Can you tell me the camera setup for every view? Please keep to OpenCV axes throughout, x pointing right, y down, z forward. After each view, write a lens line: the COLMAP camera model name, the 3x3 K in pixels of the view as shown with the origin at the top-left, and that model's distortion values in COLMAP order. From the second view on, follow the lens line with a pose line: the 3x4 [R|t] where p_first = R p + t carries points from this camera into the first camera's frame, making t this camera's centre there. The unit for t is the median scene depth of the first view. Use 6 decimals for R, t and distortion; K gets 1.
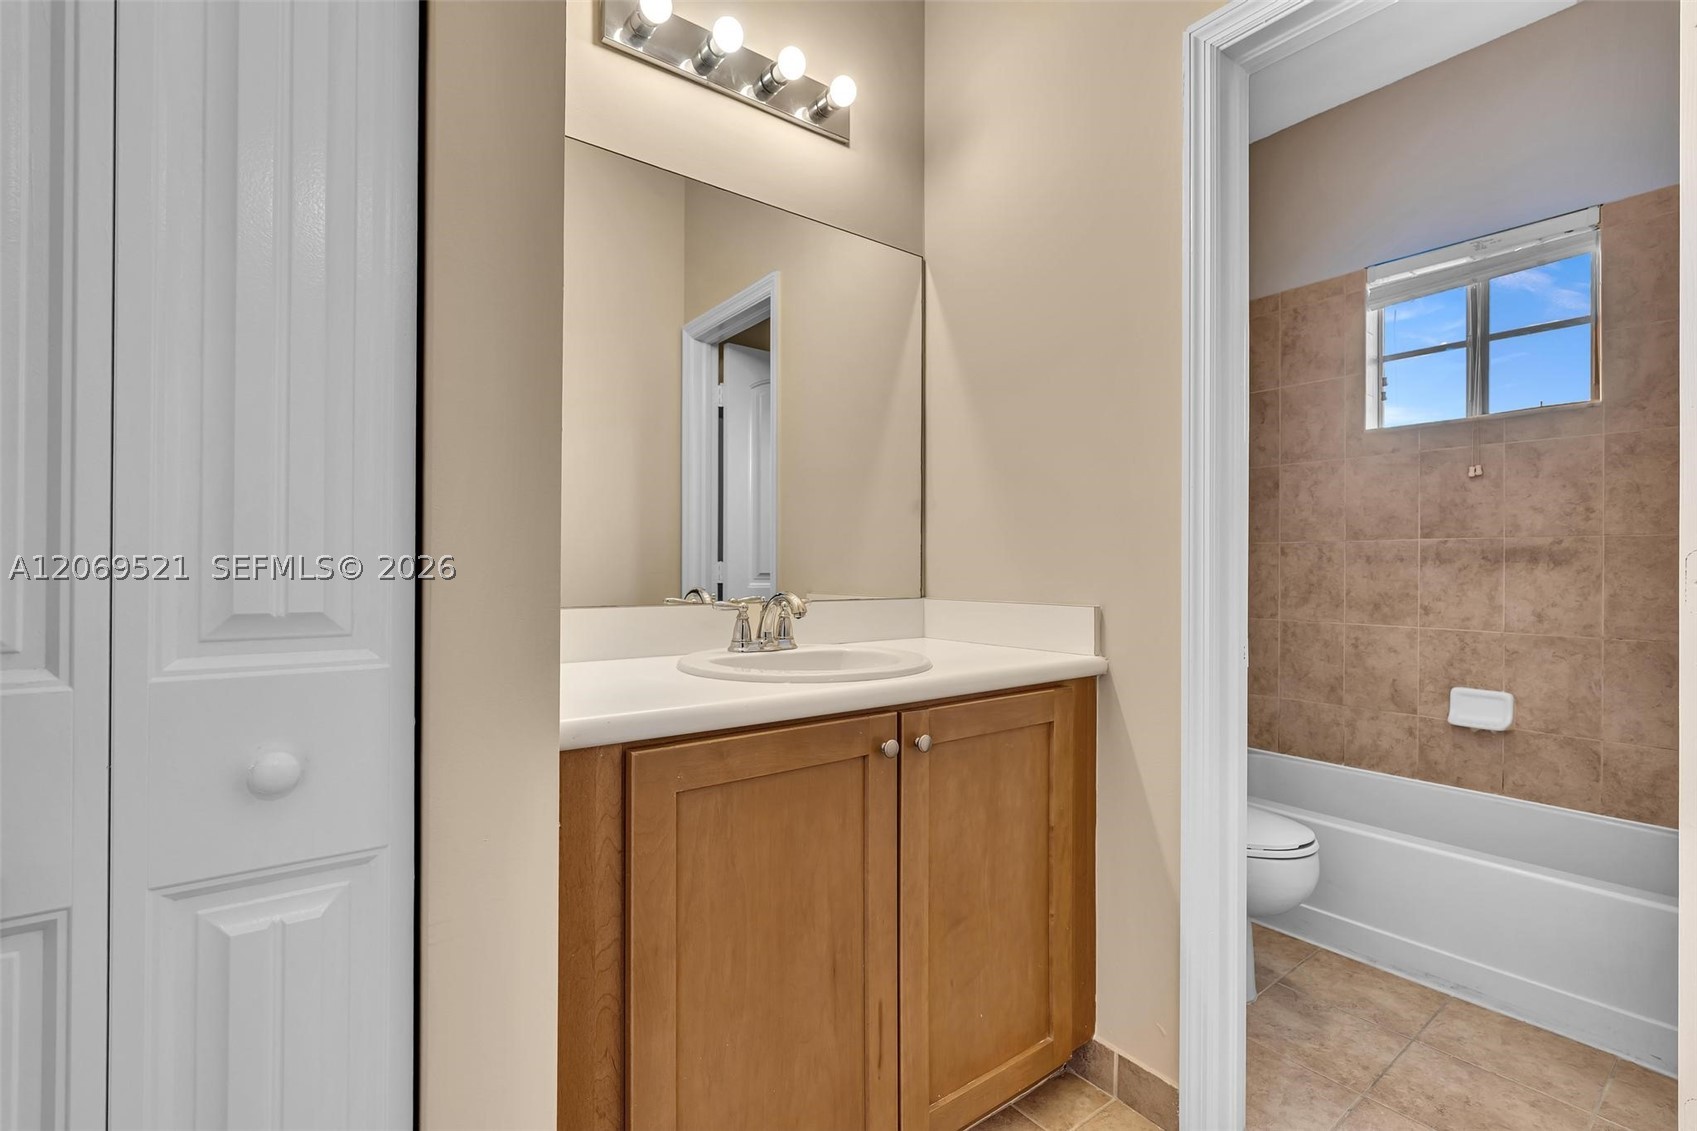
lens RADIAL K [[762.1, 0, 856.6], [0, 762.1, 568.0], [0, 0, 1]] dist [0.002350, 0.000566]
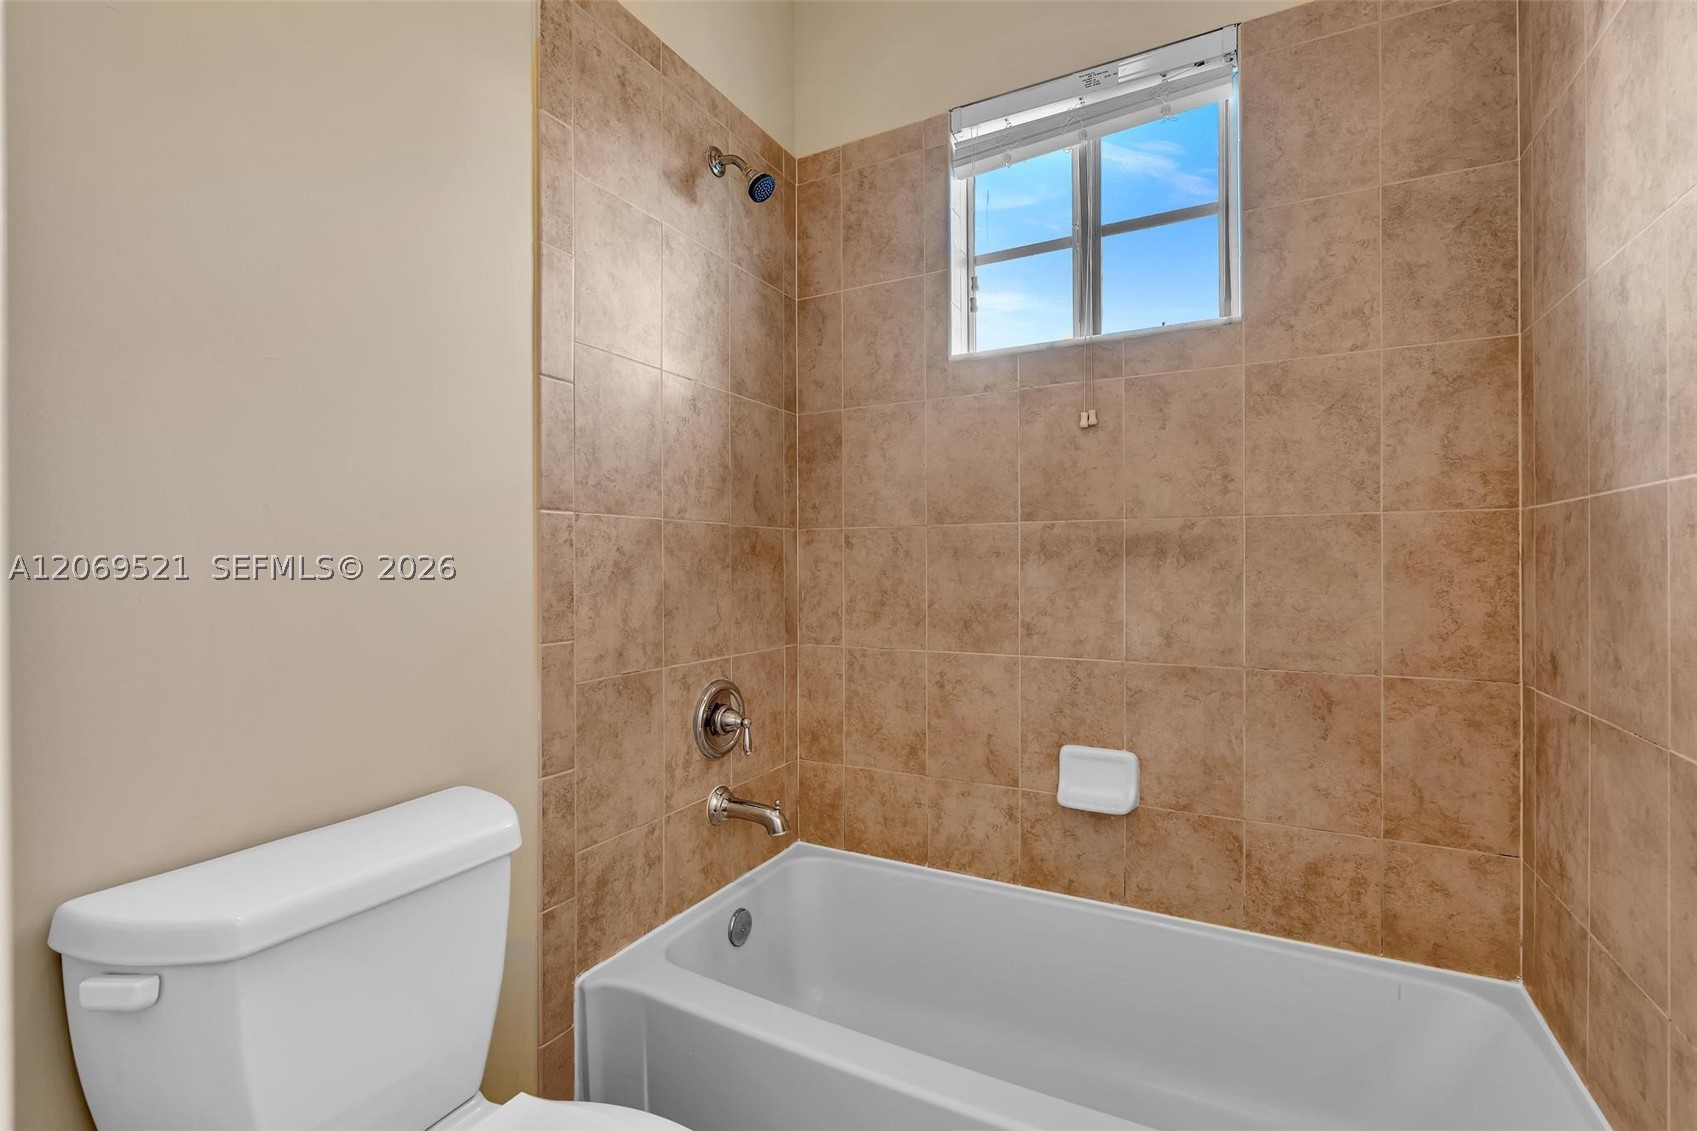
lens RADIAL K [[762.1, 0, 847.2], [0, 762.1, 572.1], [0, 0, 1]] dist [0.002350, 0.000566]
pose [[0.917684, -0.013223, 0.397091, 0.344136], [0.009623, 0.999893, 0.011059, -0.003334], [-0.397194, -0.006328, 0.917713, 0.461811]]
